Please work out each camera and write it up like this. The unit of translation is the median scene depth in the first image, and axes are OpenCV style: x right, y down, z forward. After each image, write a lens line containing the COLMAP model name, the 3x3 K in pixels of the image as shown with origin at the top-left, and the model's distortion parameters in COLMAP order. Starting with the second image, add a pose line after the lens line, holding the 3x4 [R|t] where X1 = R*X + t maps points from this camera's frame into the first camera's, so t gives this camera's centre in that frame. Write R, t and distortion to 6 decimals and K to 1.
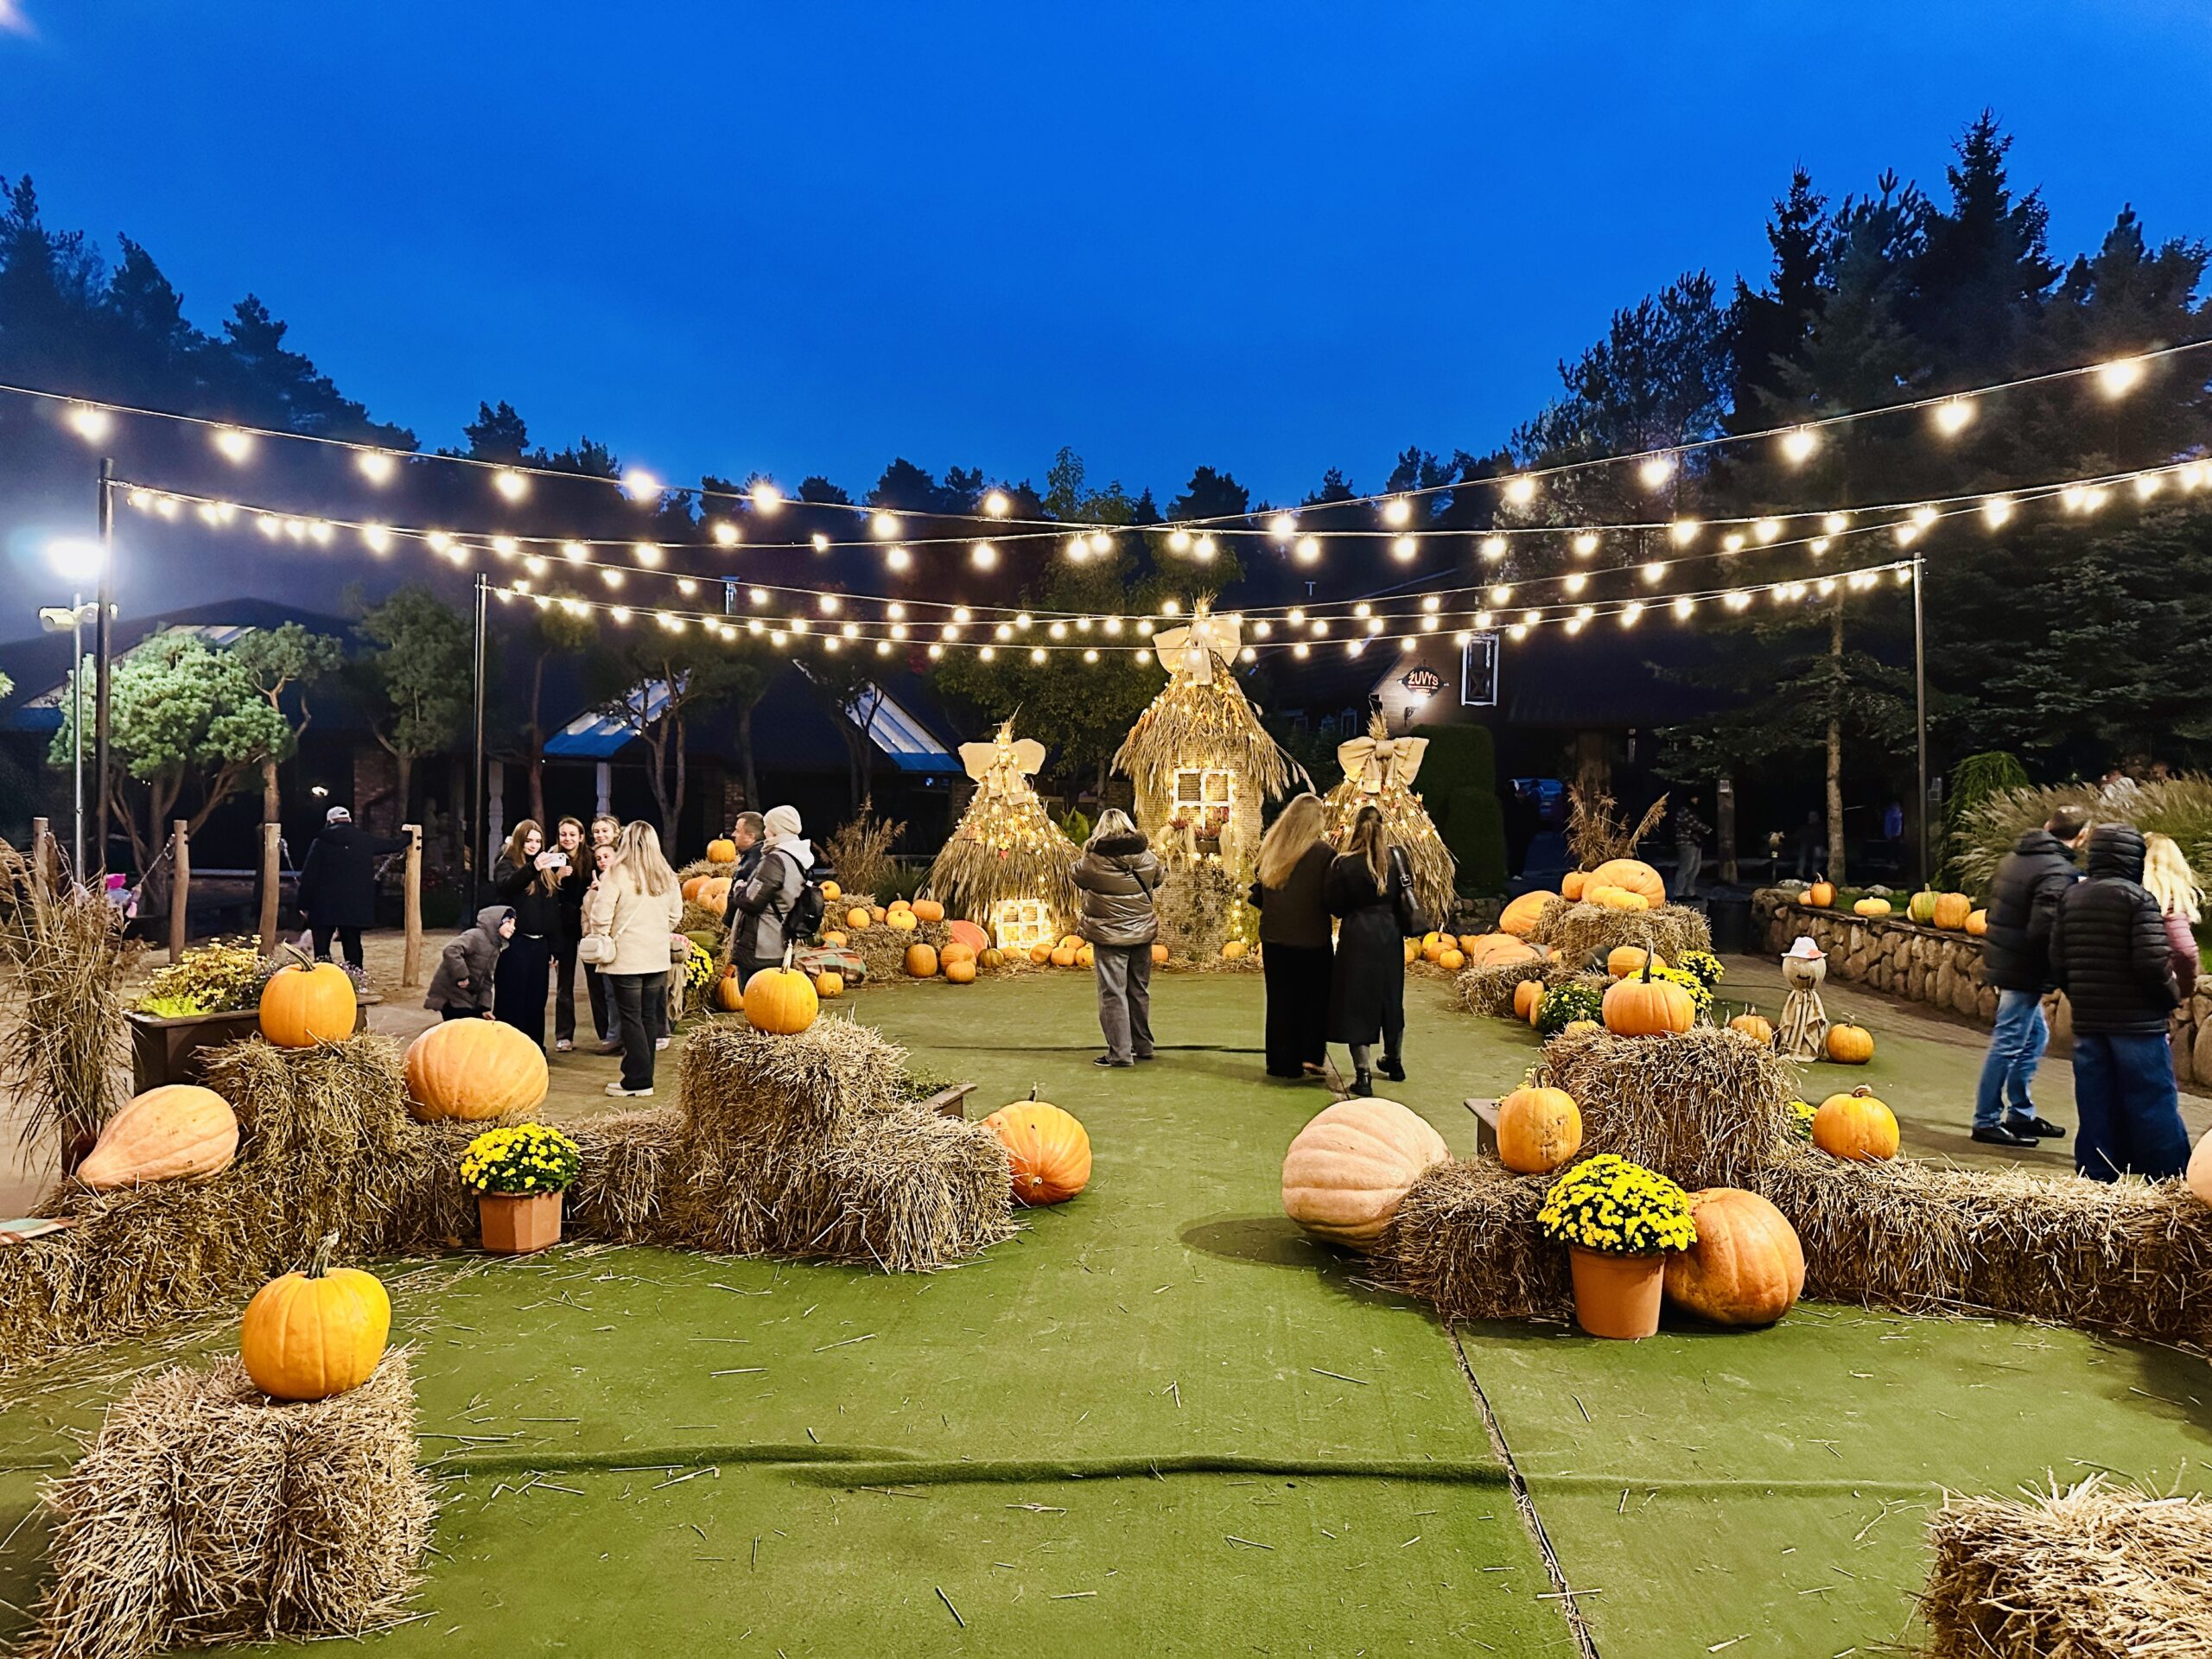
lens RADIAL K [[1552.6, 0, 1106.0], [0, 1552.6, 829.5], [0, 0, 1]] dist [0.138639, -0.154179]
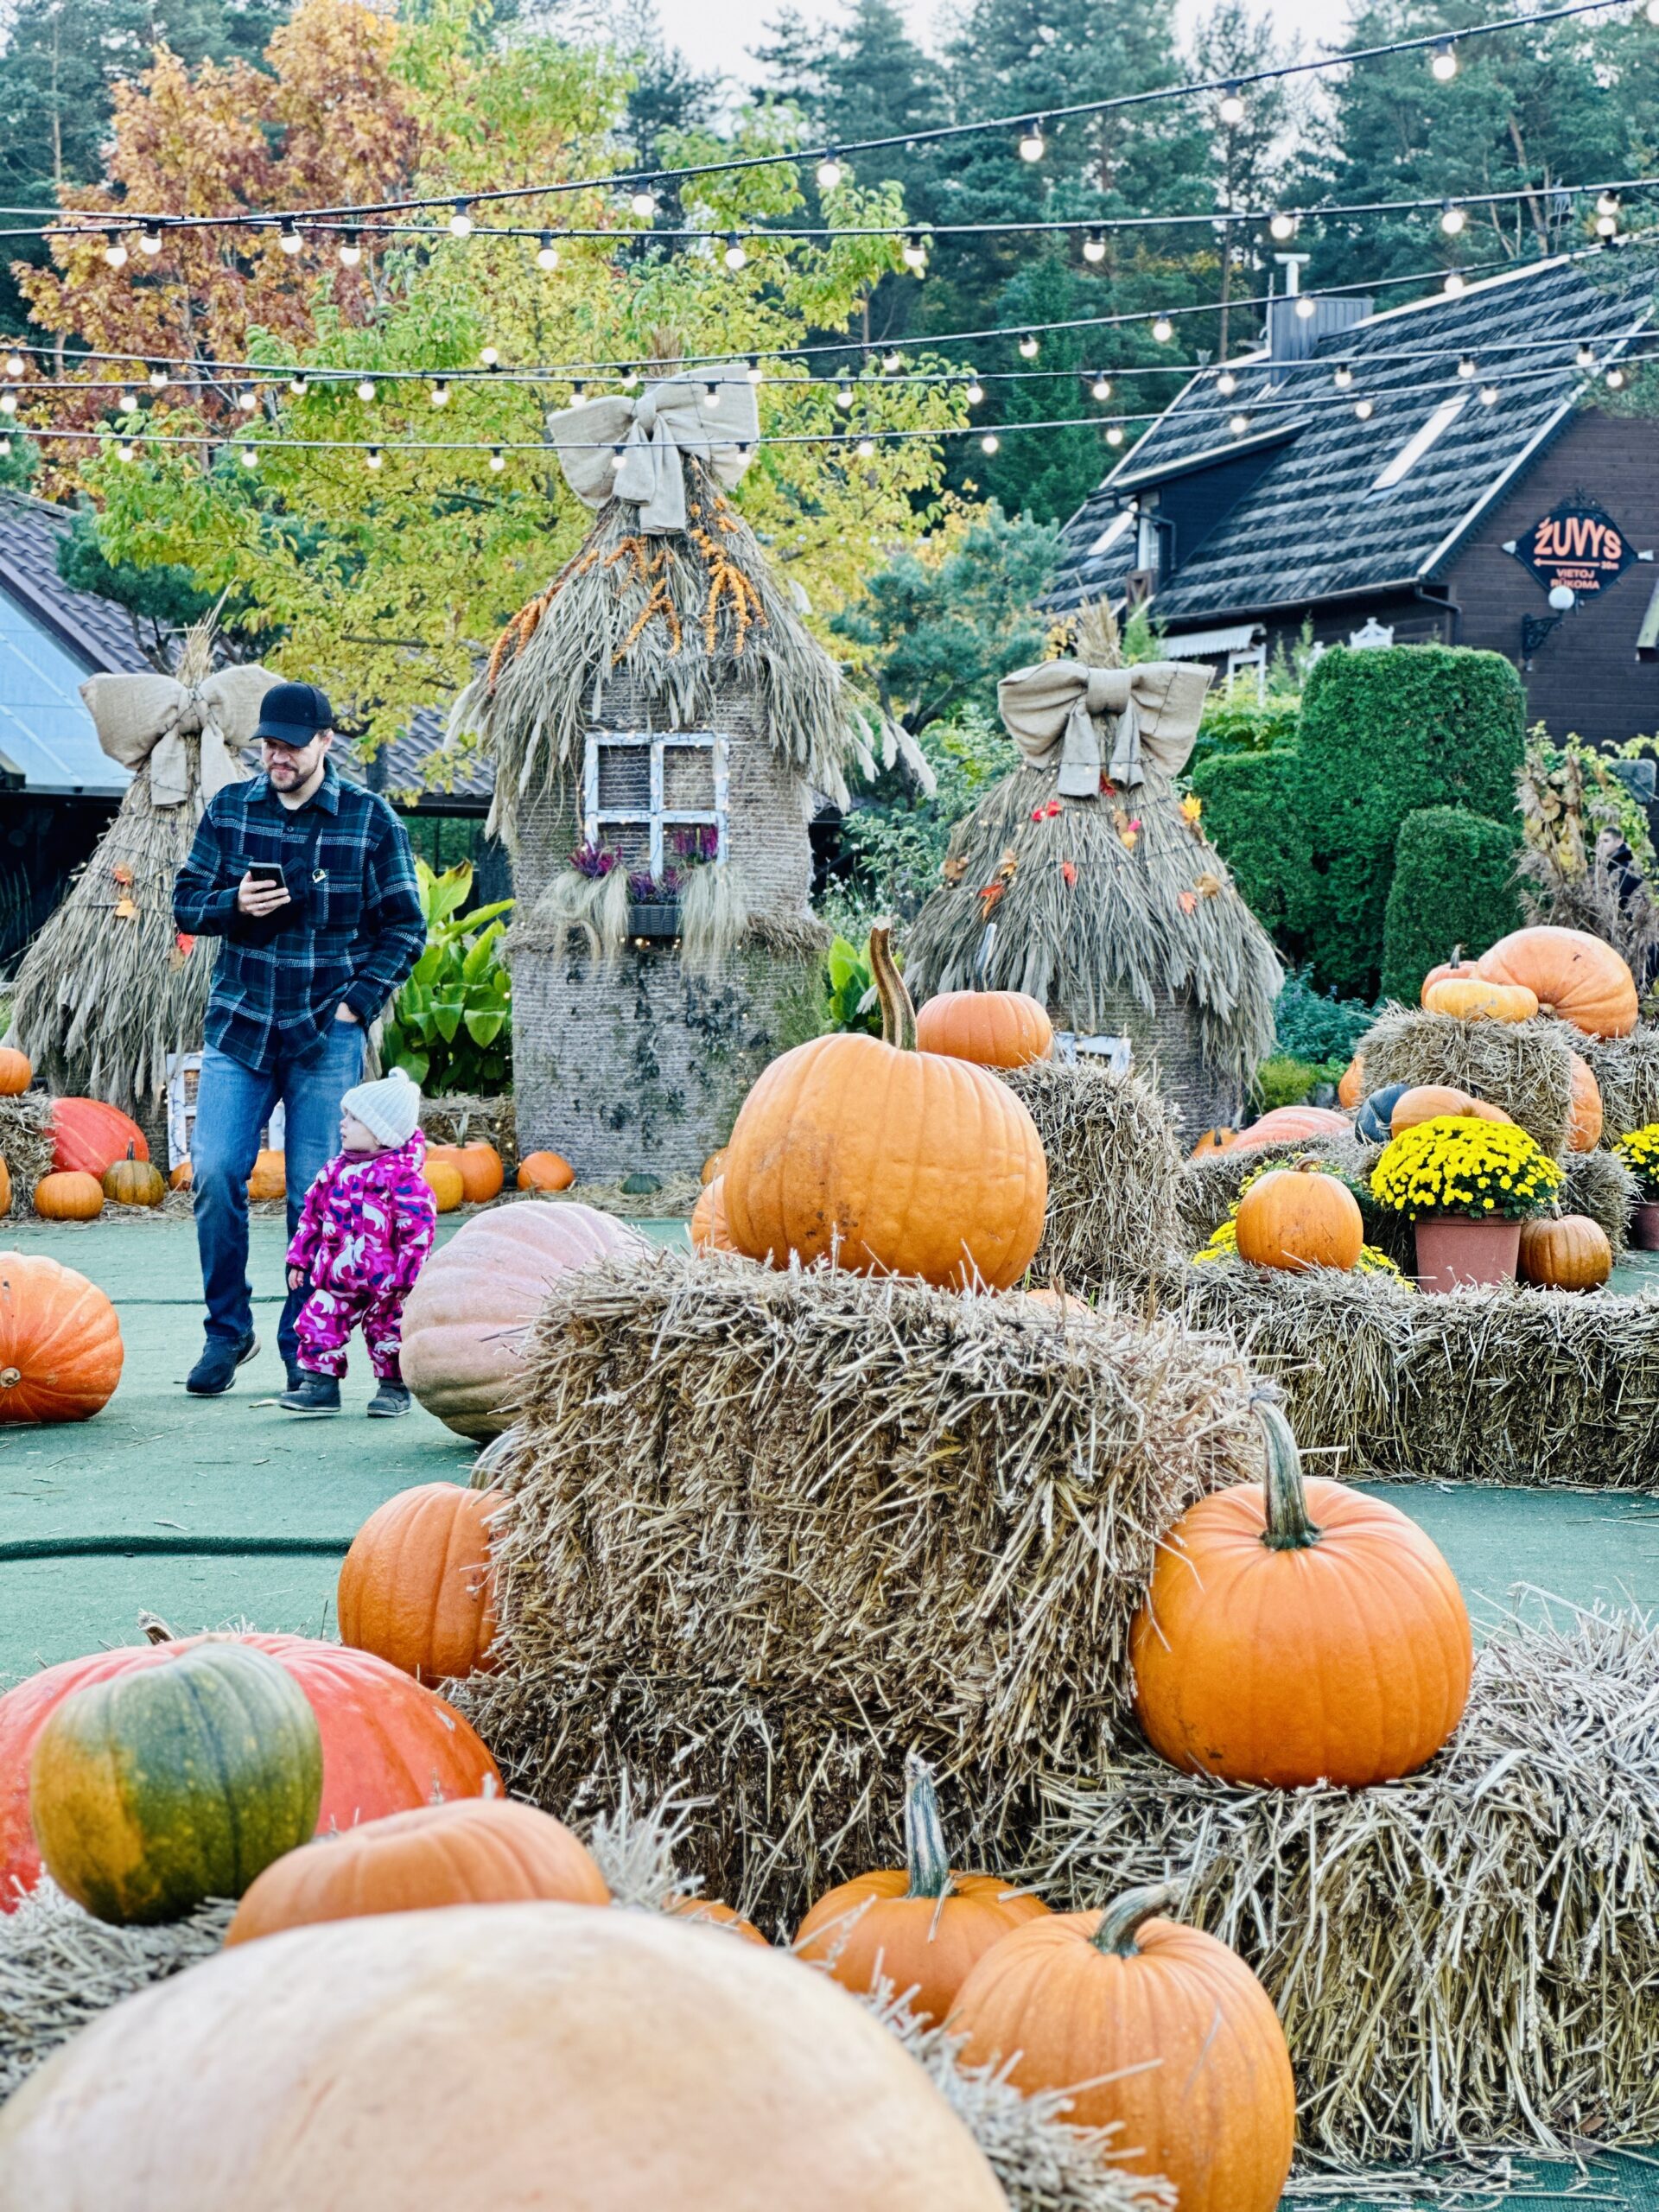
lens RADIAL K [[4984.5, 0, 864.3], [0, 4984.5, 1104.6], [0, 0, 1]] dist [-0.331650, 12.784180]
pose [[0.999922, -0.000074, 0.012523, 0.105765], [-0.000102, 0.999901, 0.014052, 0.043671], [-0.012523, -0.014052, 0.999823, -0.355032]]
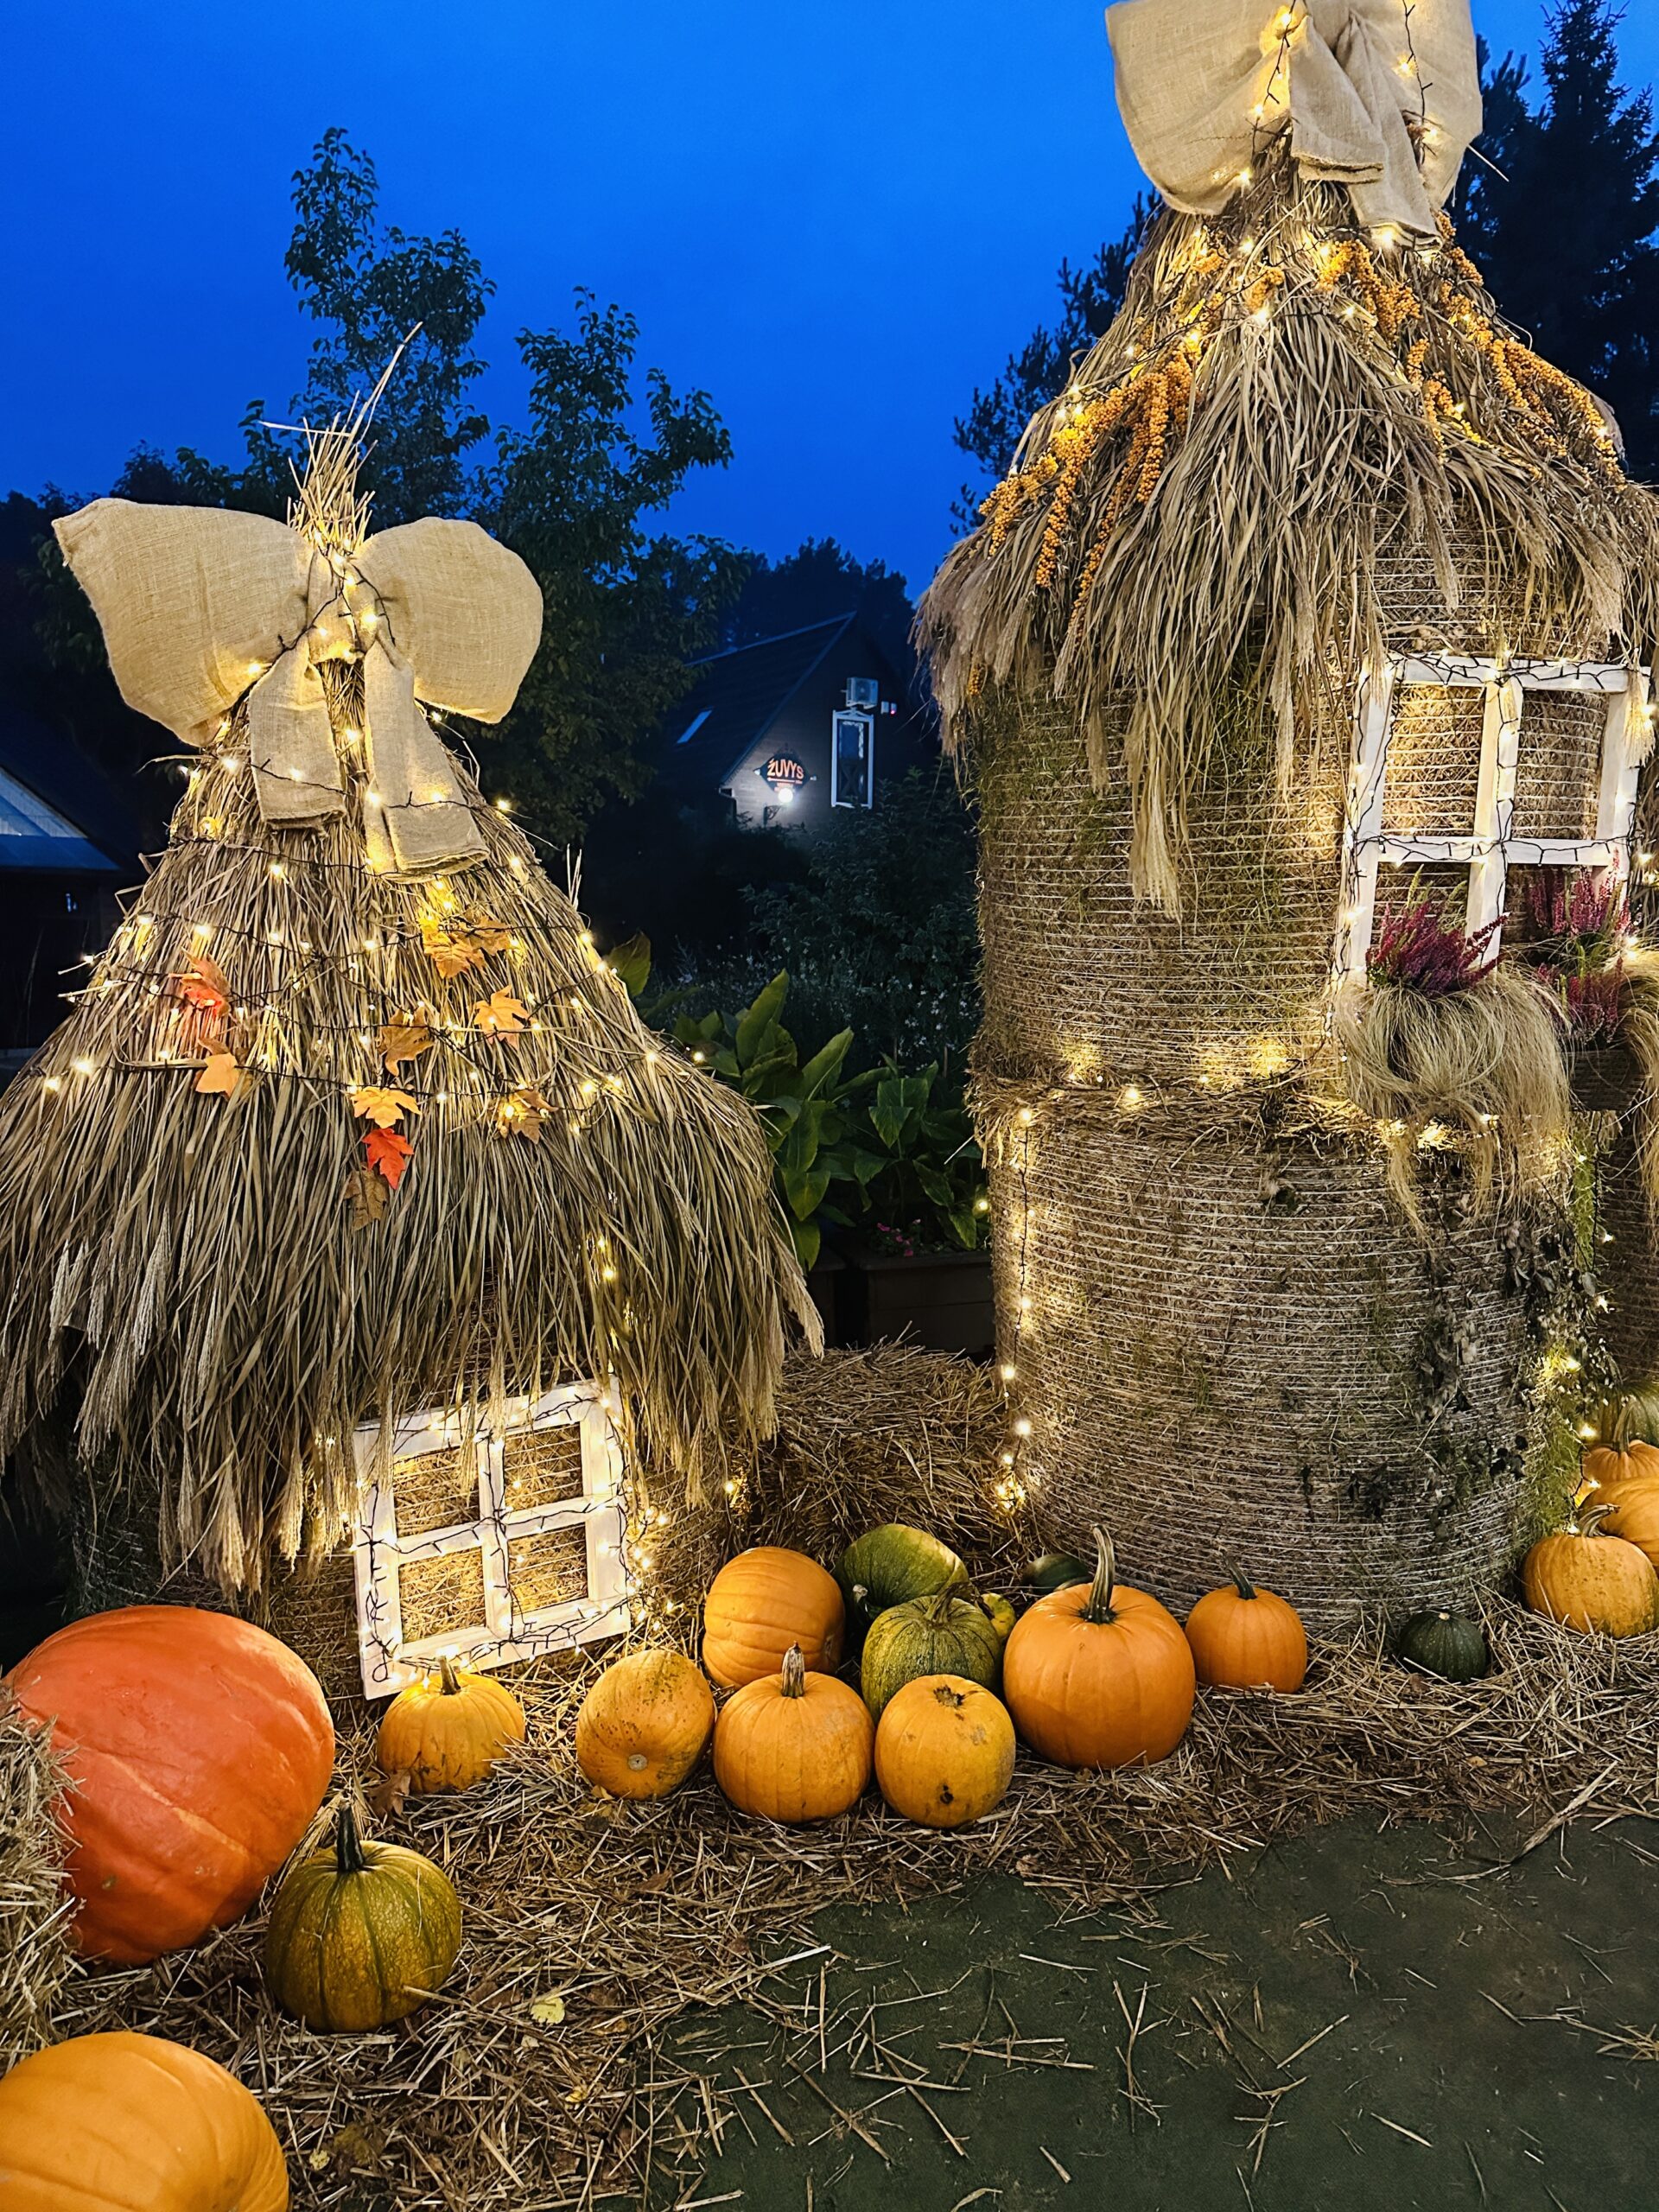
lens RADIAL K [[1552.6, 0, 821.3], [0, 1552.6, 1116.8], [0, 0, 1]] dist [0.138639, -0.154179]
pose [[0.949496, -0.042784, 0.310849, -0.078195], [0.013366, 0.995276, 0.096158, -0.004247], [-0.313495, -0.087146, 0.945583, 0.874061]]
